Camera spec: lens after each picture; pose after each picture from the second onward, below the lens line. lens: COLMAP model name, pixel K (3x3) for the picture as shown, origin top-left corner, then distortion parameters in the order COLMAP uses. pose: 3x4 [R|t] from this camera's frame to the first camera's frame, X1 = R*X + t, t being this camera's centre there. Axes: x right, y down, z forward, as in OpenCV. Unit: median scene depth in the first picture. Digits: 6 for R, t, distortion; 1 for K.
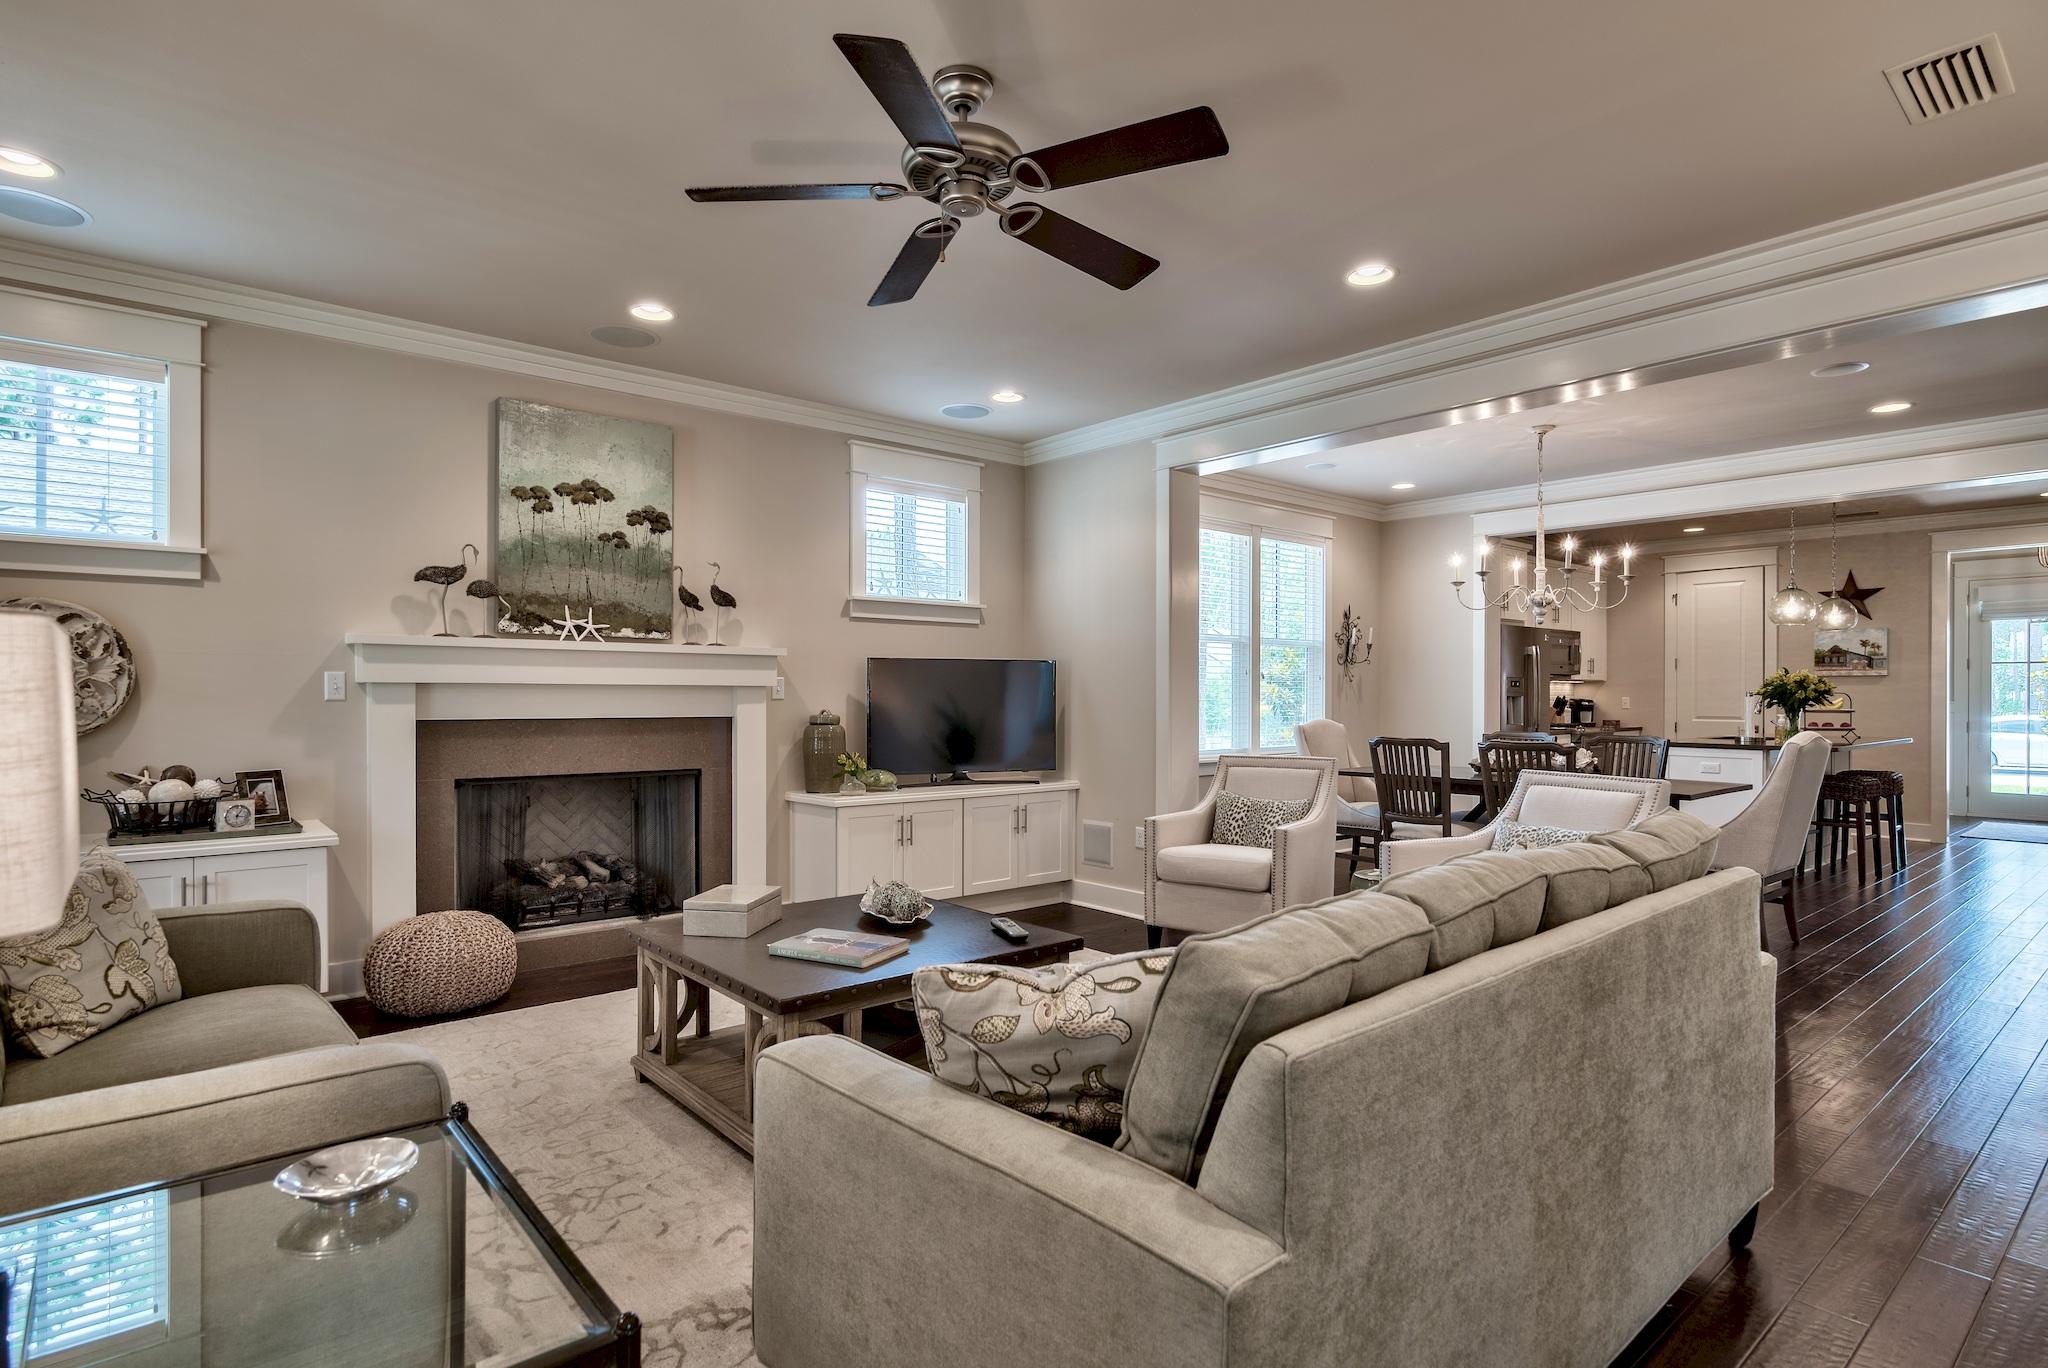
lens RADIAL K [[1034.4, 0, 1009.7], [0, 1034.4, 692.2], [0, 0, 1]] dist [0.000328, -0.001999]
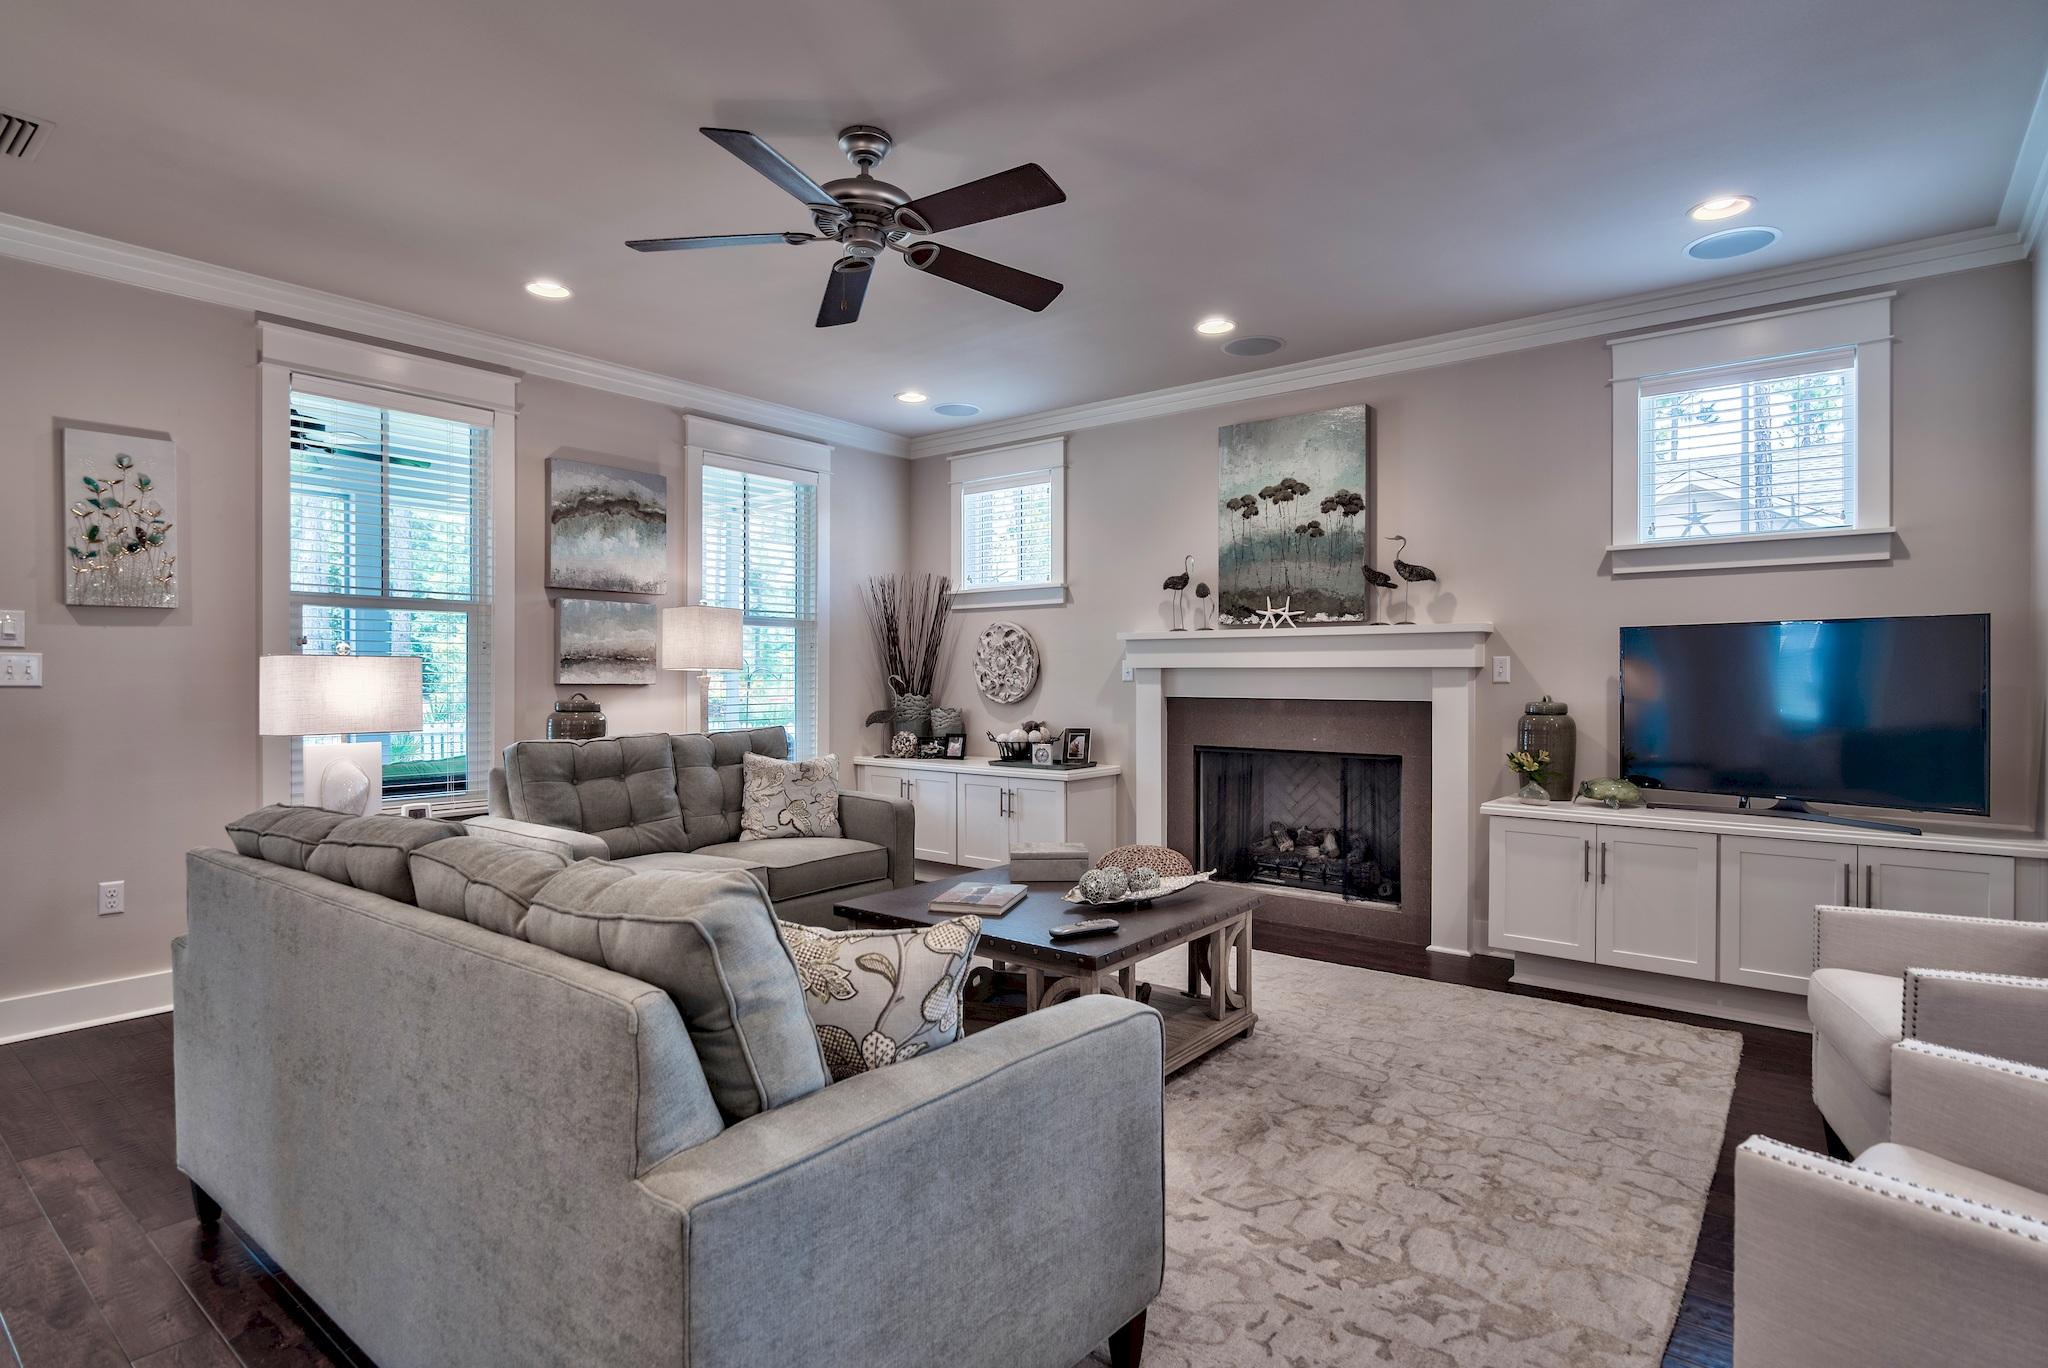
lens RADIAL K [[1034.4, 0, 1050.9], [0, 1034.4, 682.4], [0, 0, 1]] dist [0.000328, -0.001999]
pose [[0.220091, 0.000975, -0.975479, 0.566989], [-0.001201, 0.999999, 0.000729, 0.007037], [0.975479, 0.001011, 0.220092, 0.495993]]
